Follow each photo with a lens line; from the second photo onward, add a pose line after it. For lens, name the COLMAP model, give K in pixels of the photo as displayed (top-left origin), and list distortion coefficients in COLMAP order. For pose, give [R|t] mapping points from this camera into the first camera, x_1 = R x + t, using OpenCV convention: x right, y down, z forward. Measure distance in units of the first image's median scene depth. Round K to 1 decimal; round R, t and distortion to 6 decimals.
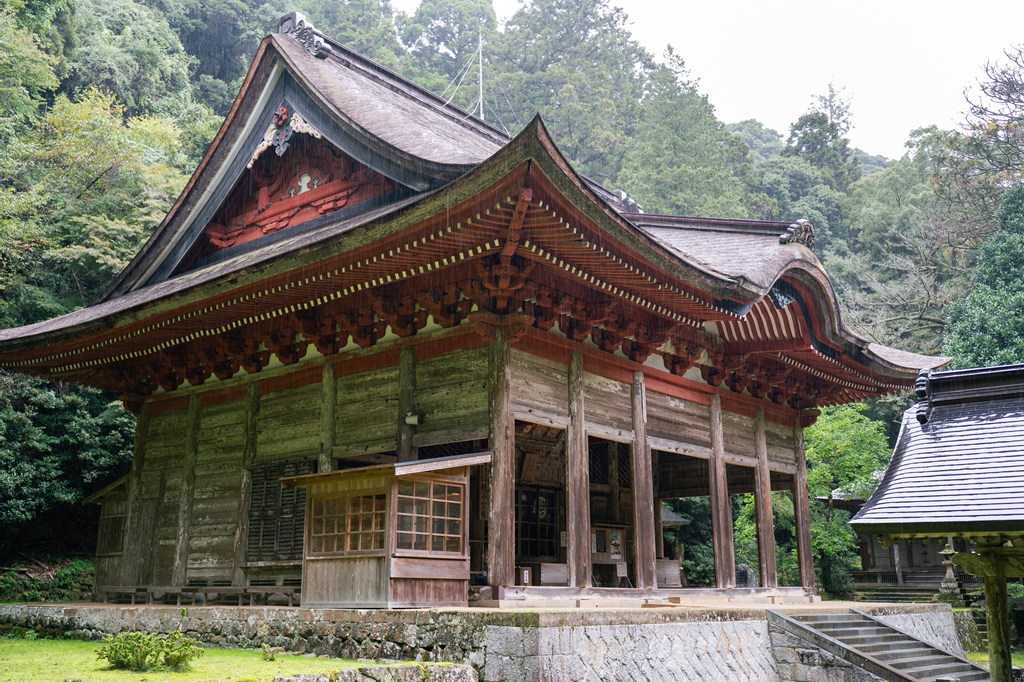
lens RADIAL K [[1008.9, 0, 515.0], [0, 1008.9, 339.4], [0, 0, 1]] dist [0.050766, 0.000000]
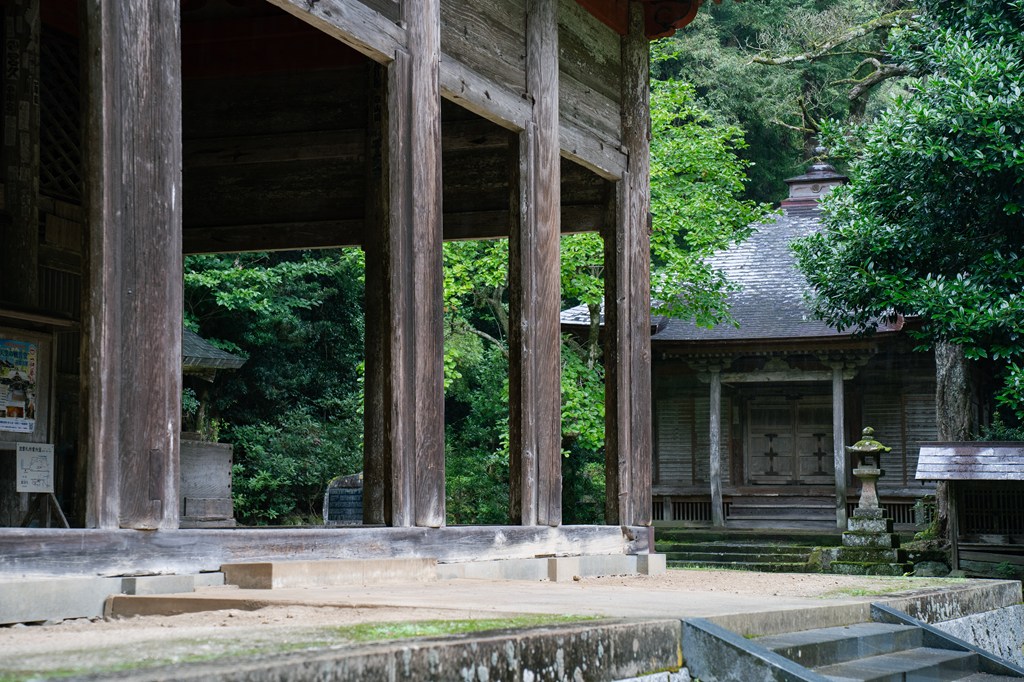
lens RADIAL K [[2074.6, 0, 514.0], [0, 2074.6, 344.5], [0, 0, 1]] dist [0.529432, 0.000000]
pose [[0.950719, 0.035579, 0.308007, 0.050030], [-0.081496, 0.987140, 0.137526, 0.104517], [-0.299153, -0.155850, 0.941392, 0.420064]]
